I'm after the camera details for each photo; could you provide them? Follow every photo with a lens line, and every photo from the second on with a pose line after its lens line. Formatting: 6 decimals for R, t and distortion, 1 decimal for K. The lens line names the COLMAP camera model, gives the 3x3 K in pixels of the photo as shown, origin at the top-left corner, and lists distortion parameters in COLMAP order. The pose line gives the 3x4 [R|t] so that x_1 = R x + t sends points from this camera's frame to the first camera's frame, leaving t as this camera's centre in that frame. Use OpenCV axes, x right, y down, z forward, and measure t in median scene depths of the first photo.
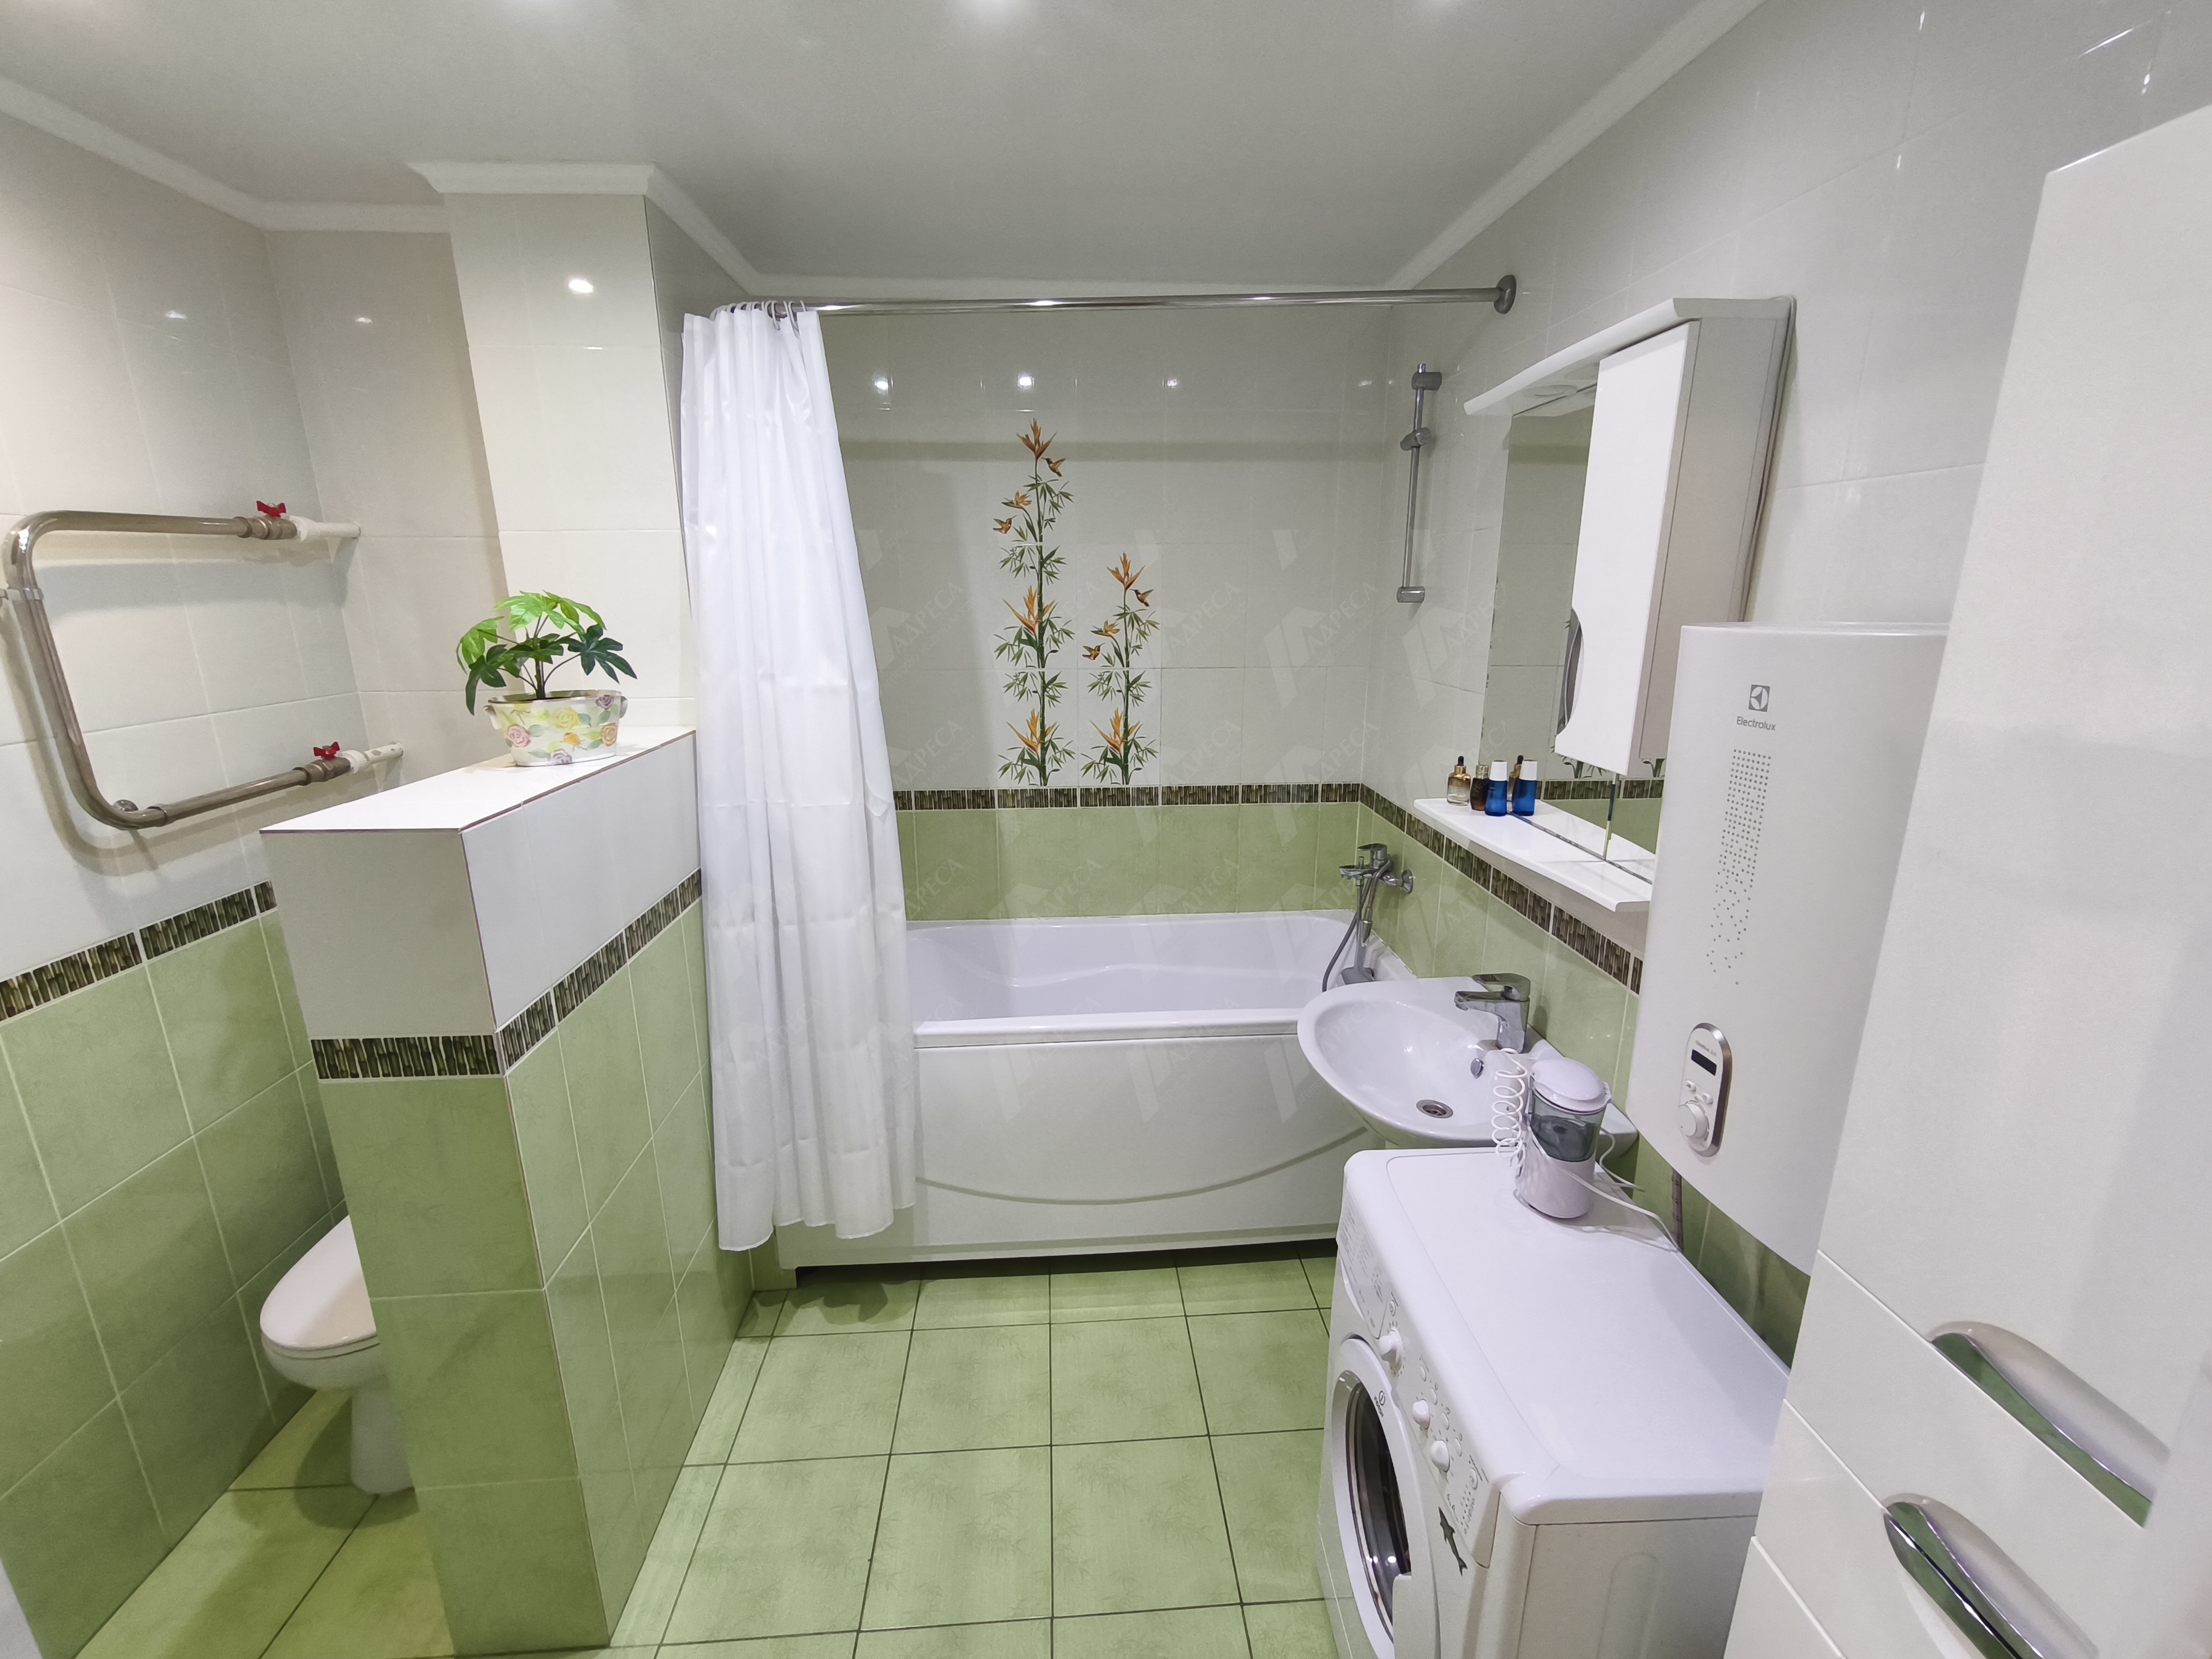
lens RADIAL K [[947.6, 0, 1109.9], [0, 947.6, 830.0], [0, 0, 1]] dist [-0.002056, -0.000353]
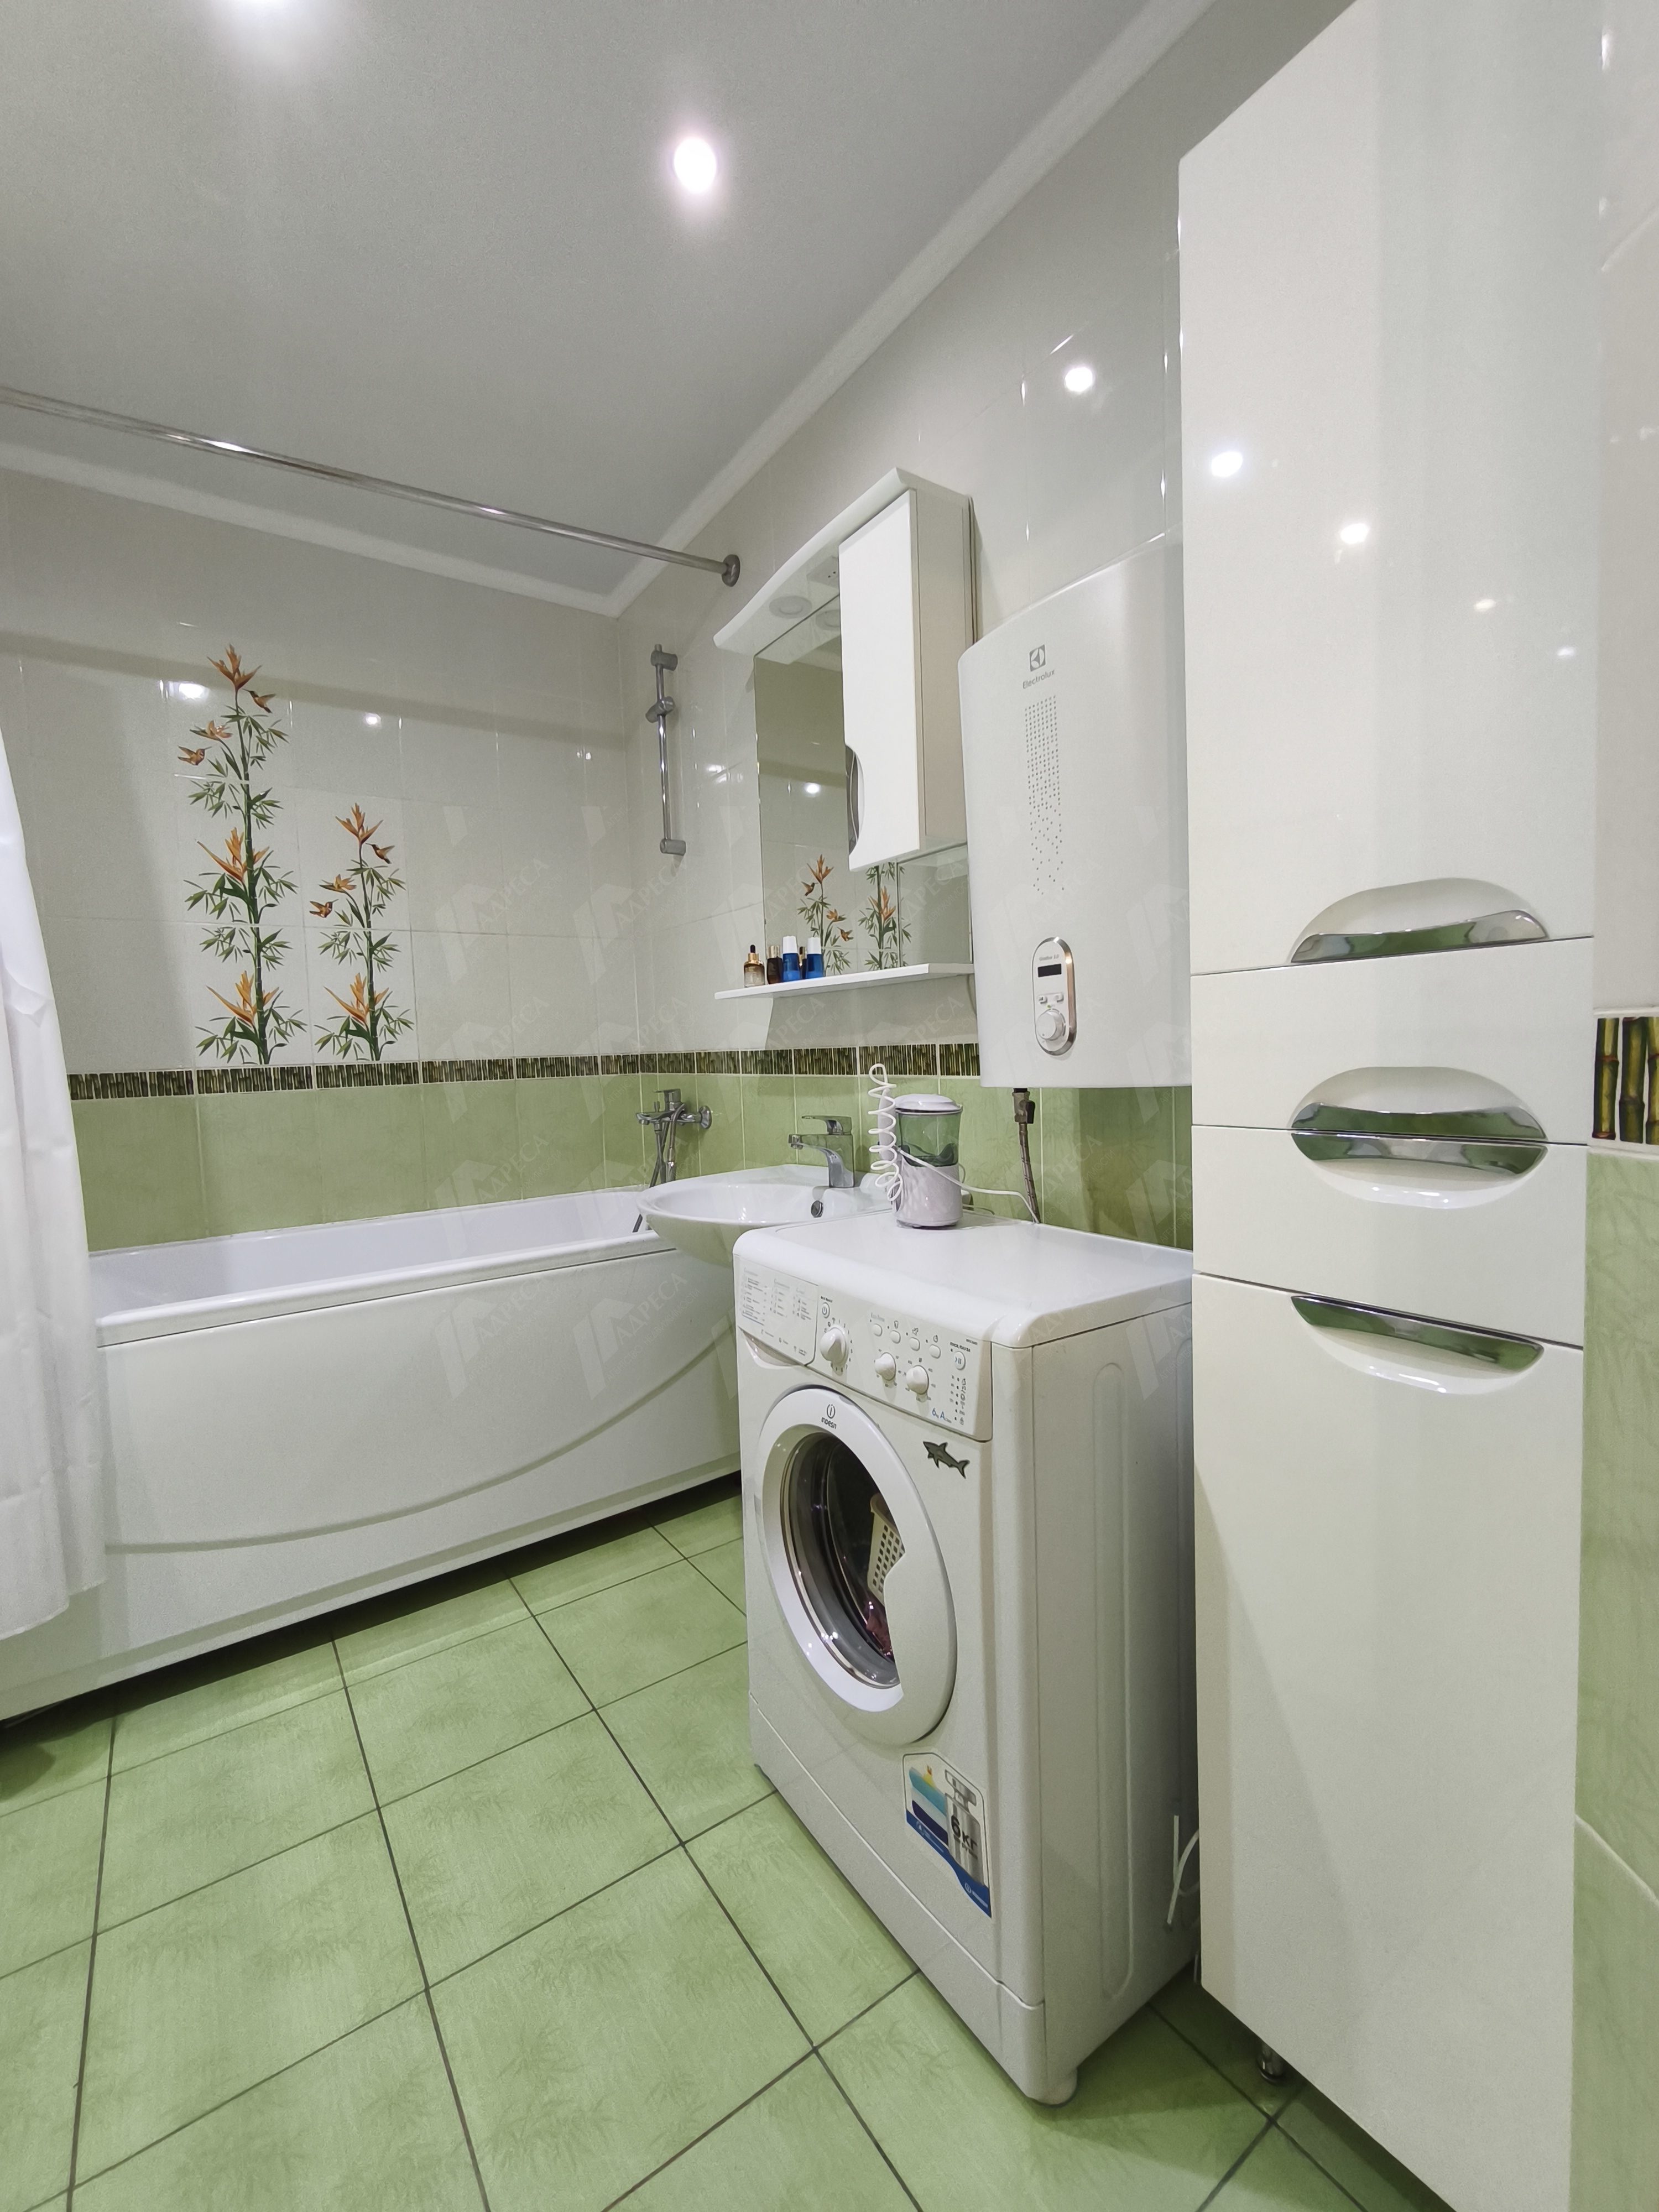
lens RADIAL K [[947.6, 0, 852.4], [0, 947.6, 1105.0], [0, 0, 1]] dist [-0.002056, -0.000353]
pose [[0.850534, -0.052087, 0.523335, -0.079132], [0.156436, 0.975099, -0.157192, 0.228891], [-0.502116, 0.215565, 0.837503, 0.078901]]
